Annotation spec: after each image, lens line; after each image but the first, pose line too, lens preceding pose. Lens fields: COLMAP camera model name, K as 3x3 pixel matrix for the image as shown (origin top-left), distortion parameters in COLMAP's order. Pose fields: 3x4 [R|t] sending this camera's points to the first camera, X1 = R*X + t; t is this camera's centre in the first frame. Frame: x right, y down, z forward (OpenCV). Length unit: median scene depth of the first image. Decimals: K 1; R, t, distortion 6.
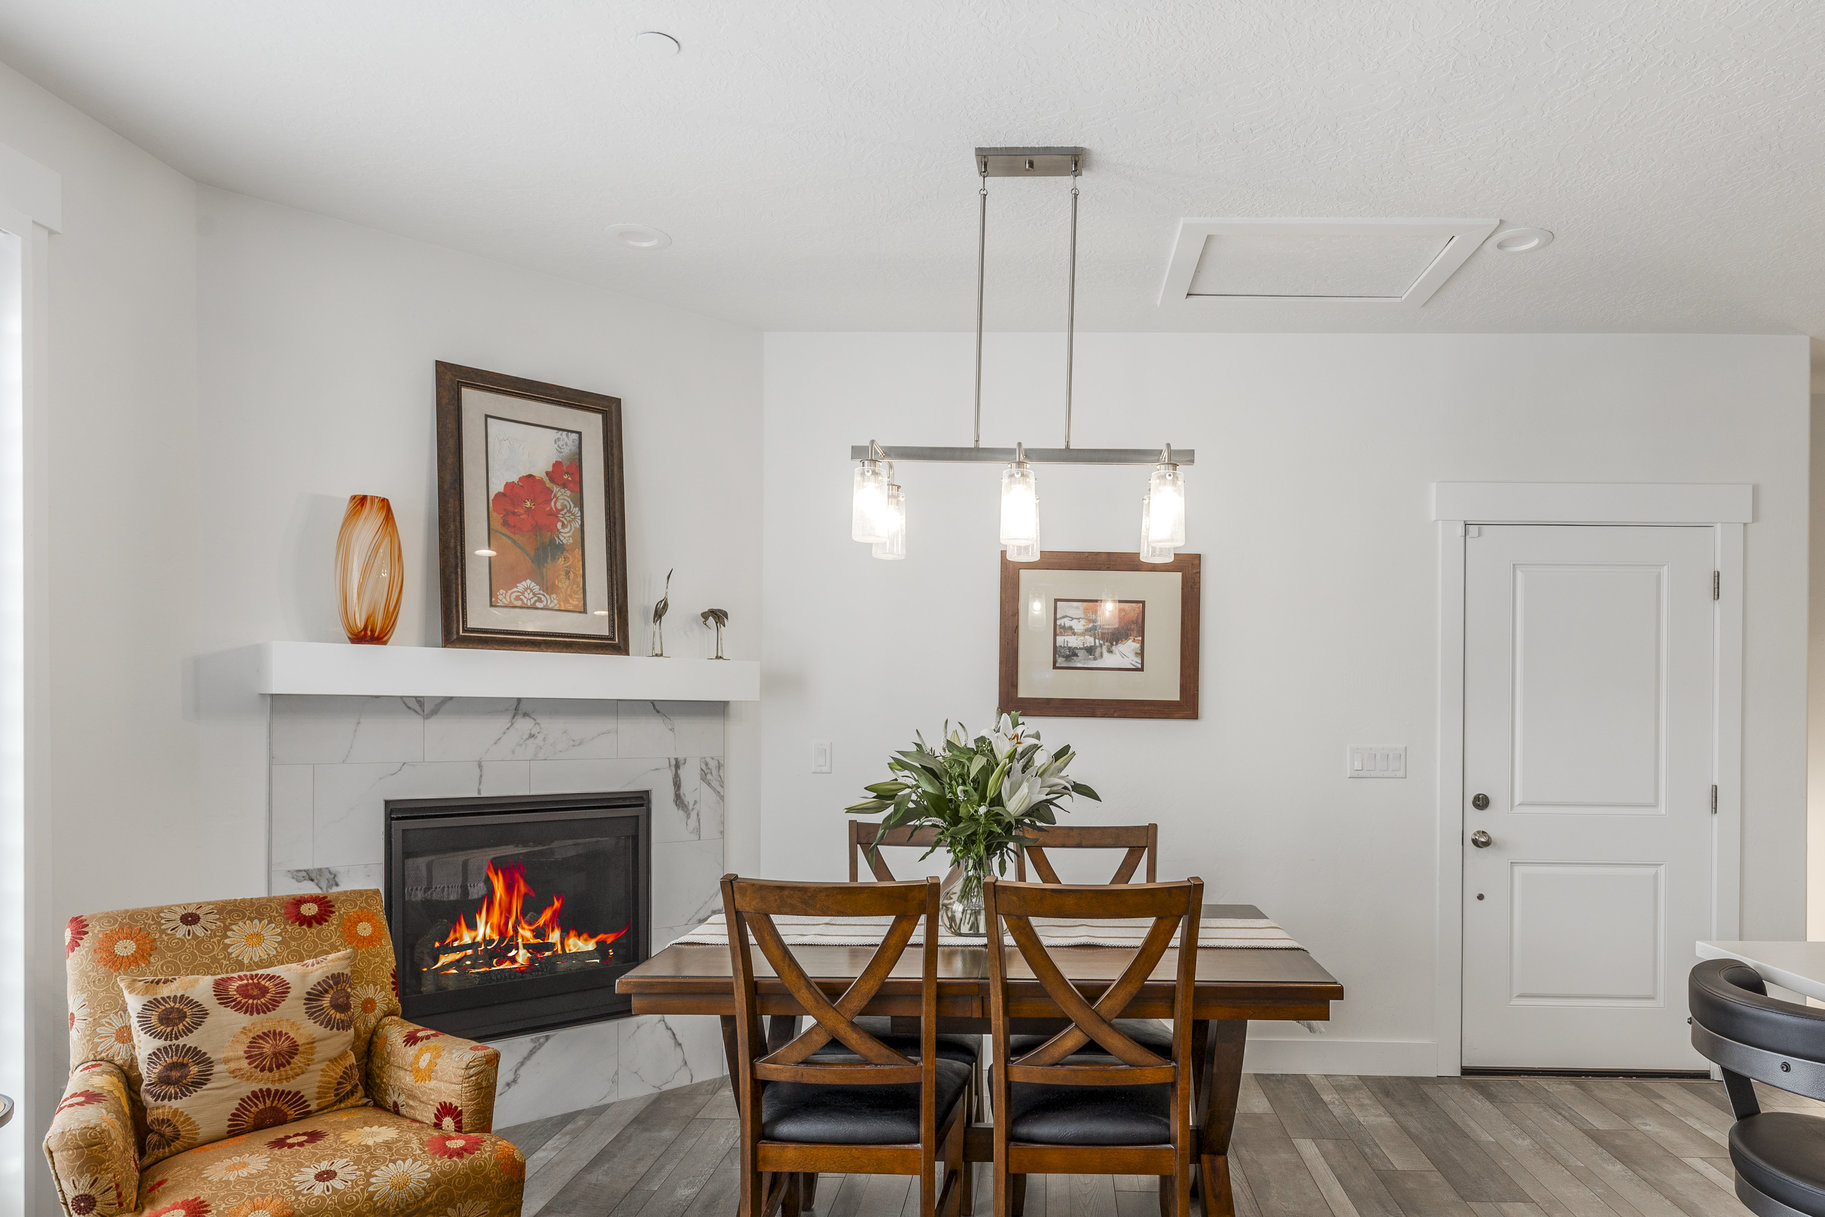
lens RADIAL K [[1141.1, 0, 1034.1], [0, 1141.1, 722.6], [0, 0, 1]] dist [-0.005778, -0.005556]
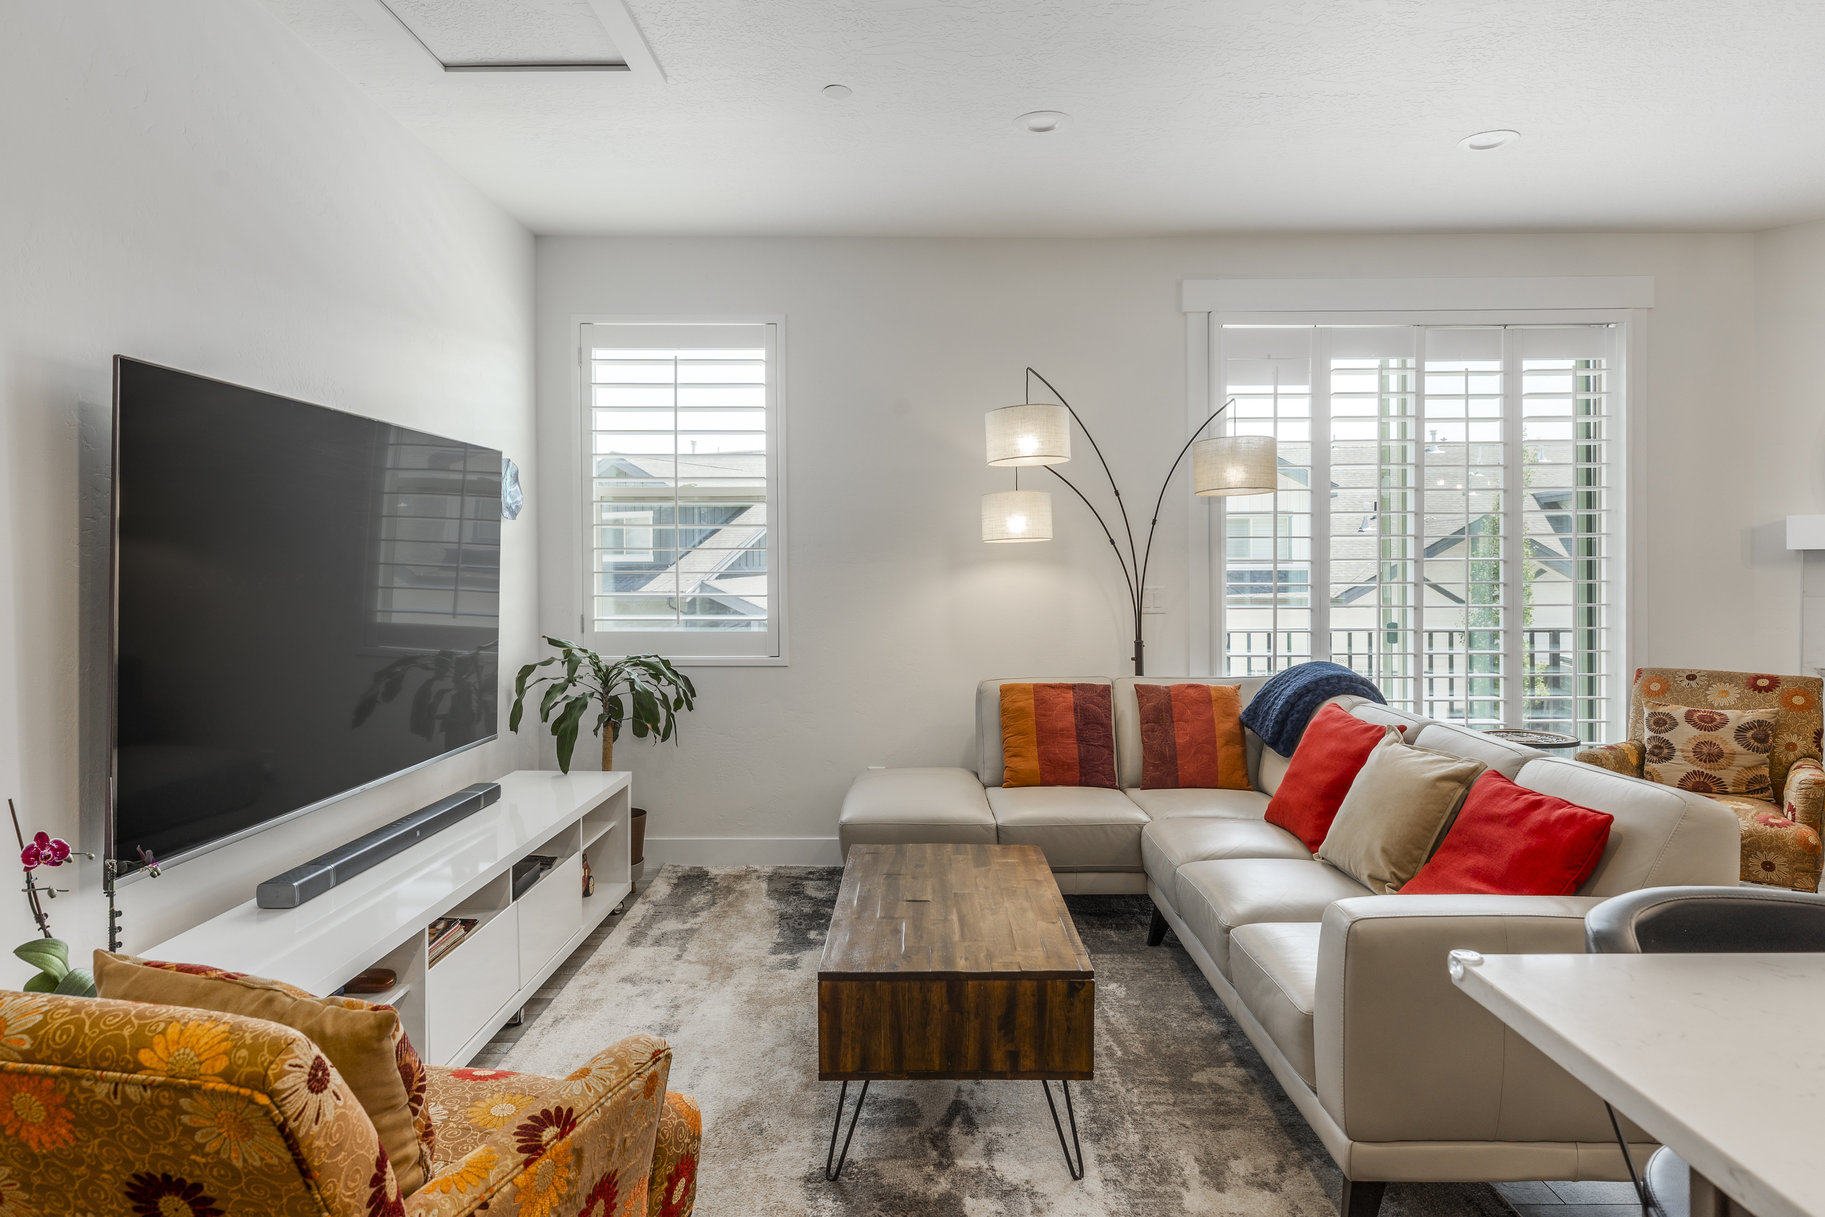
lens RADIAL K [[1062.5, 0, 976.6], [0, 1062.5, 572.6], [0, 0, 1]] dist [0.009571, -0.001823]
pose [[0.043068, -0.003135, -0.999067, 0.596530], [-0.001677, 0.999993, -0.003211, 0.009118], [0.999071, 0.001814, 0.043063, -0.137799]]
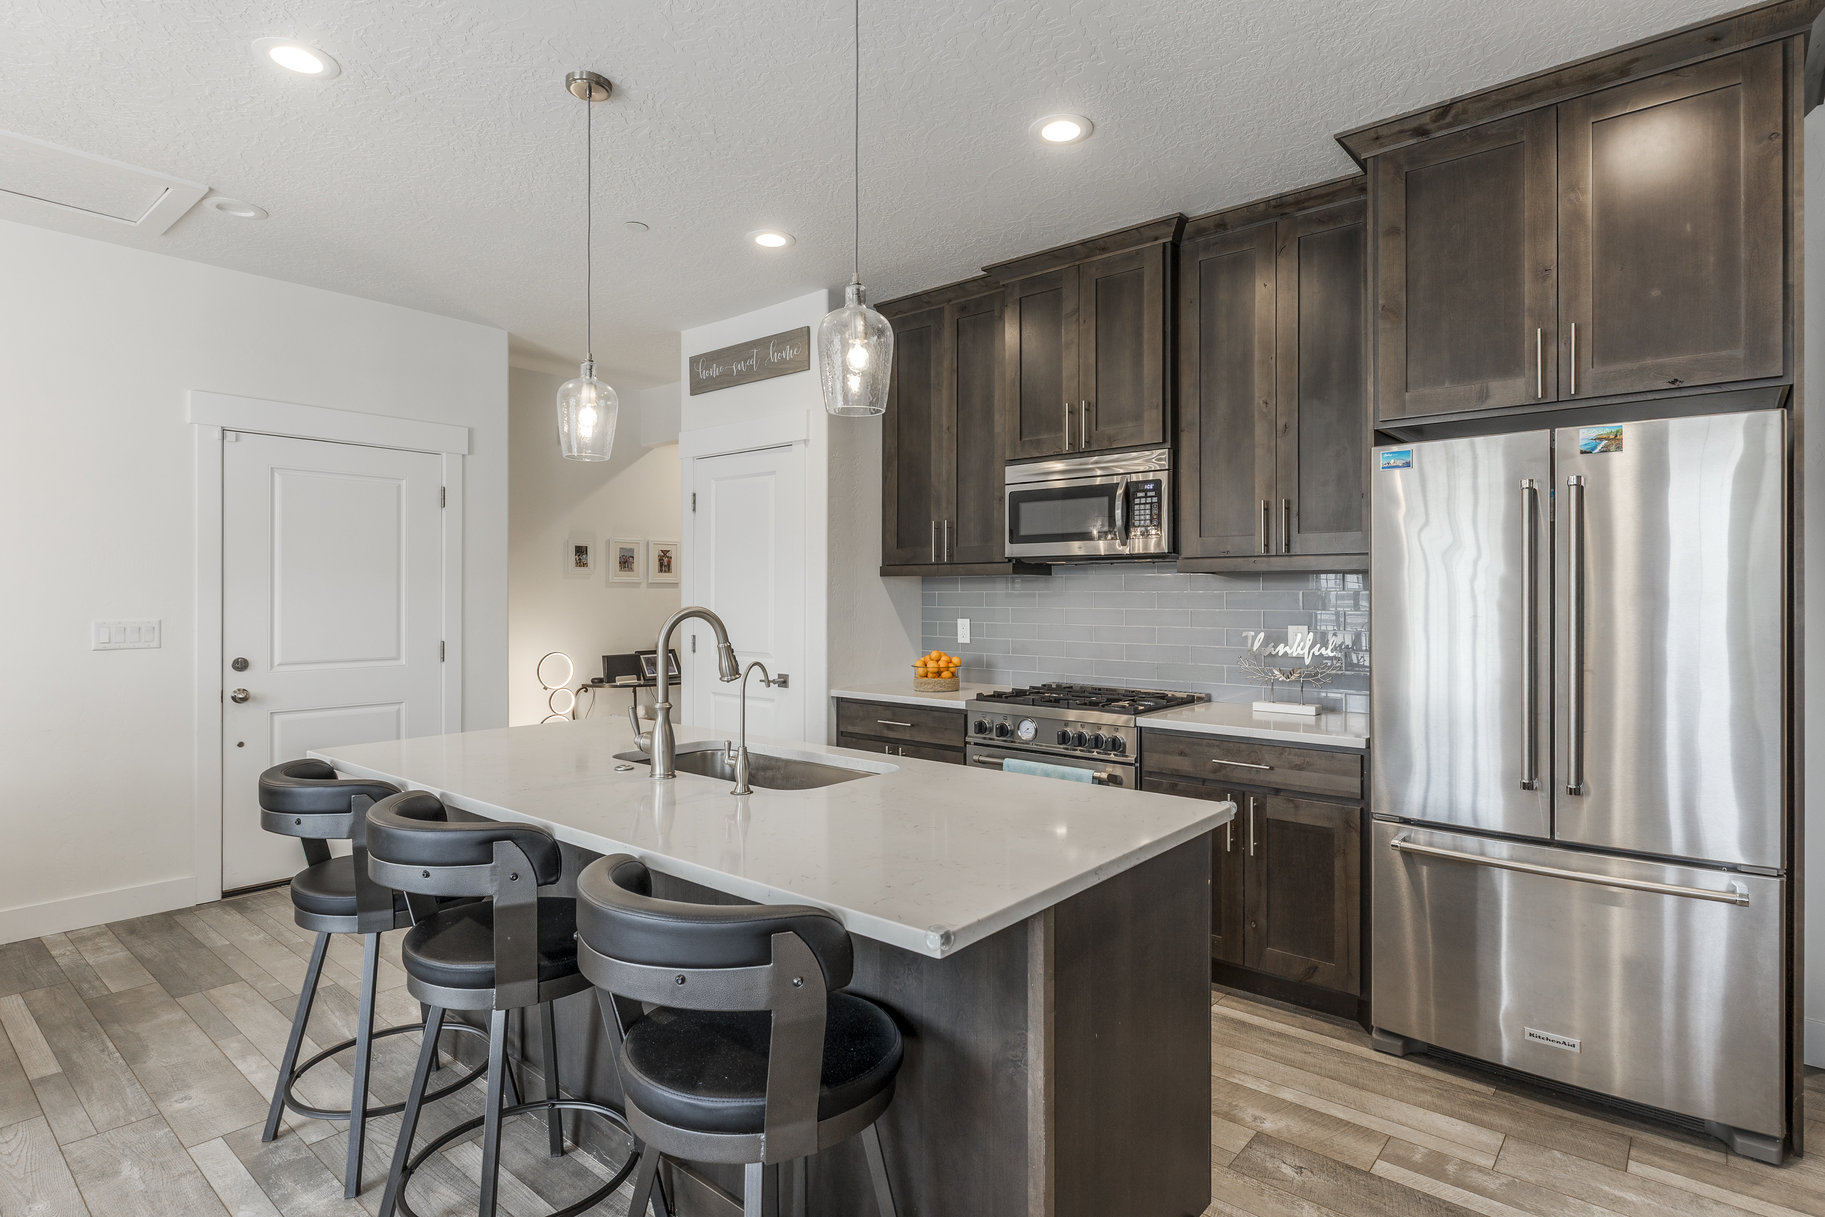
lens RADIAL K [[928.9, 0, 924.1], [0, 928.9, 593.9], [0, 0, 1]] dist [0.005331, 0.000629]
pose [[0.626903, -0.007082, 0.779065, 0.092643], [0.008612, 0.999961, 0.002160, -0.000369], [-0.779050, 0.005356, 0.626939, -0.191849]]
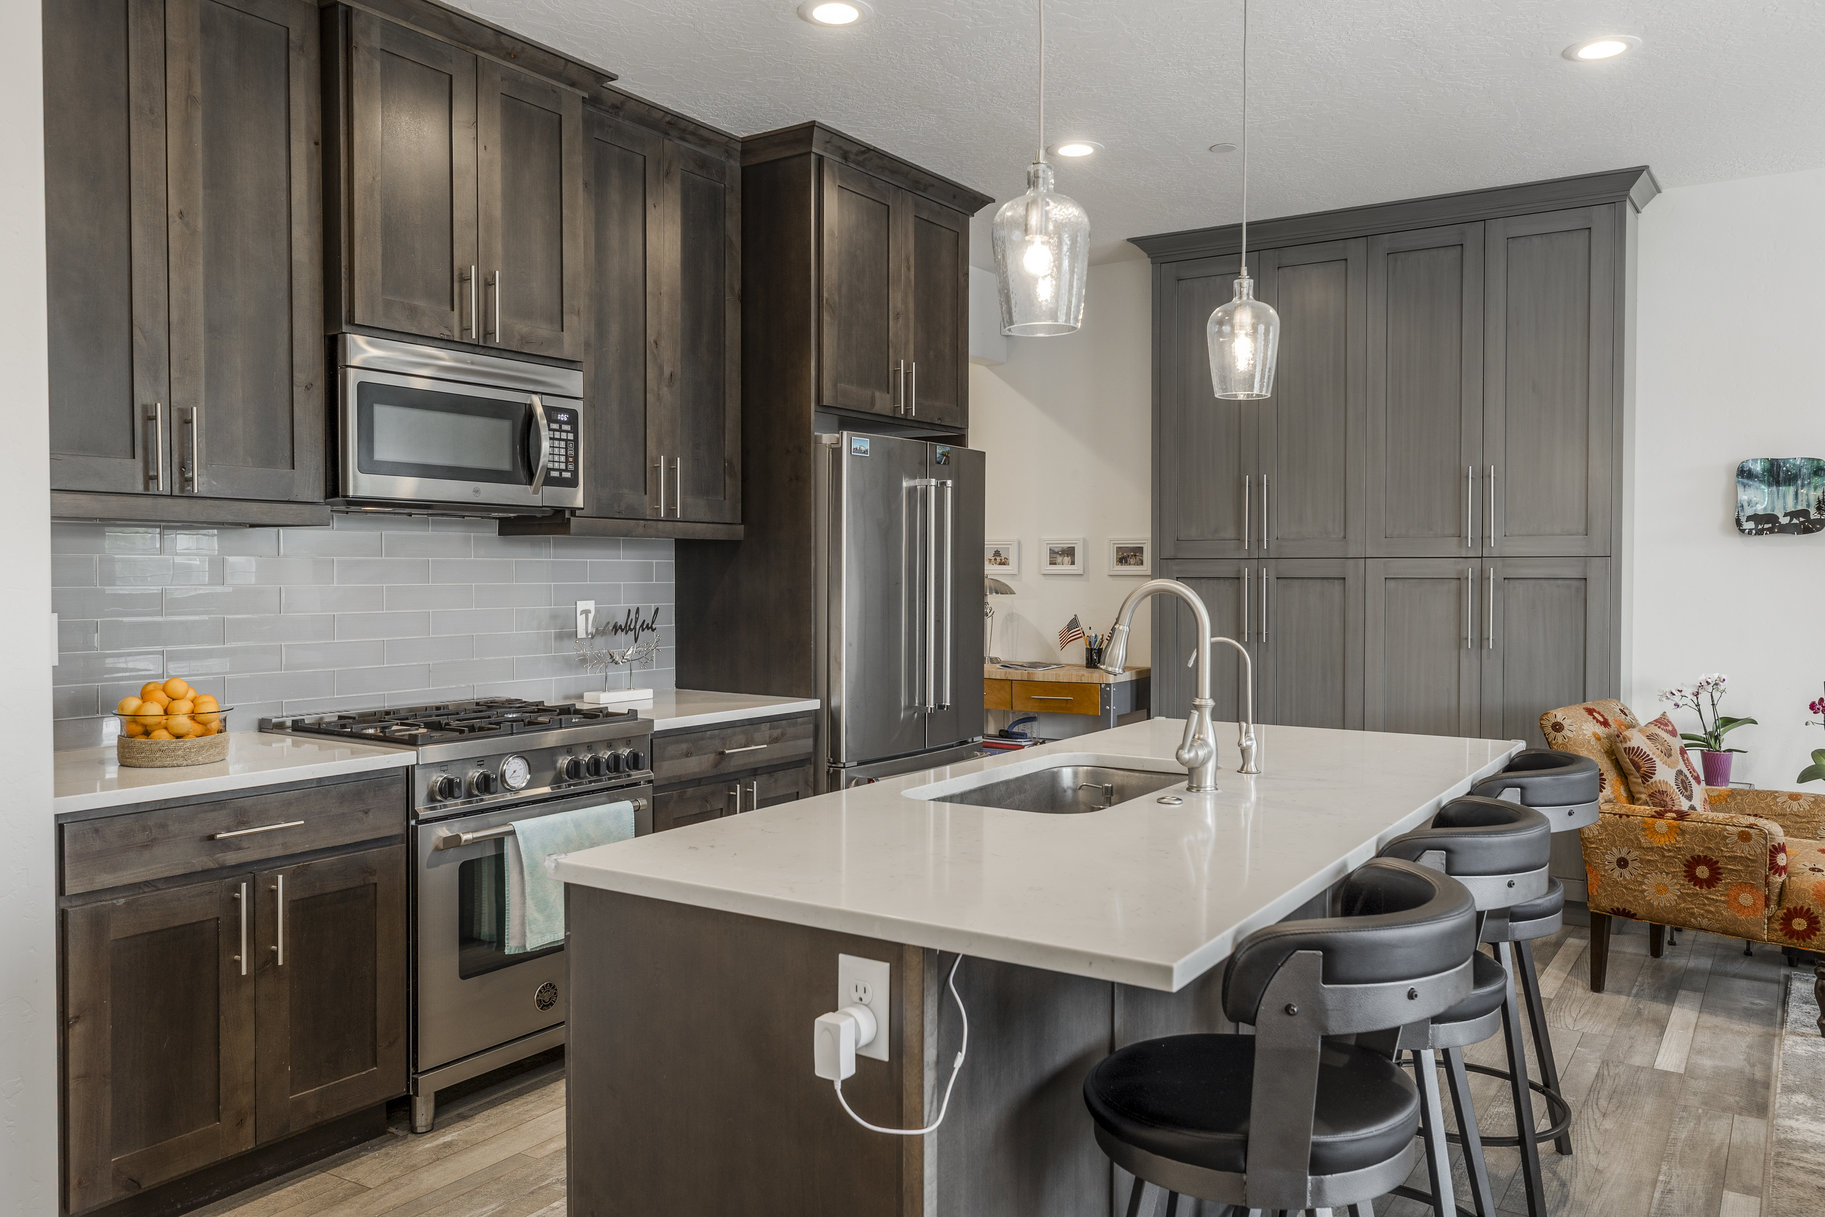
lens RADIAL K [[1391.6, 0, 921.9], [0, 1391.6, 595.0], [0, 0, 1]] dist [0.016252, -0.005441]
pose [[-0.852487, -0.022330, 0.522272, 0.198382], [-0.008982, 0.999565, 0.028076, -0.004147], [-0.522672, 0.019243, -0.852317, 0.976376]]
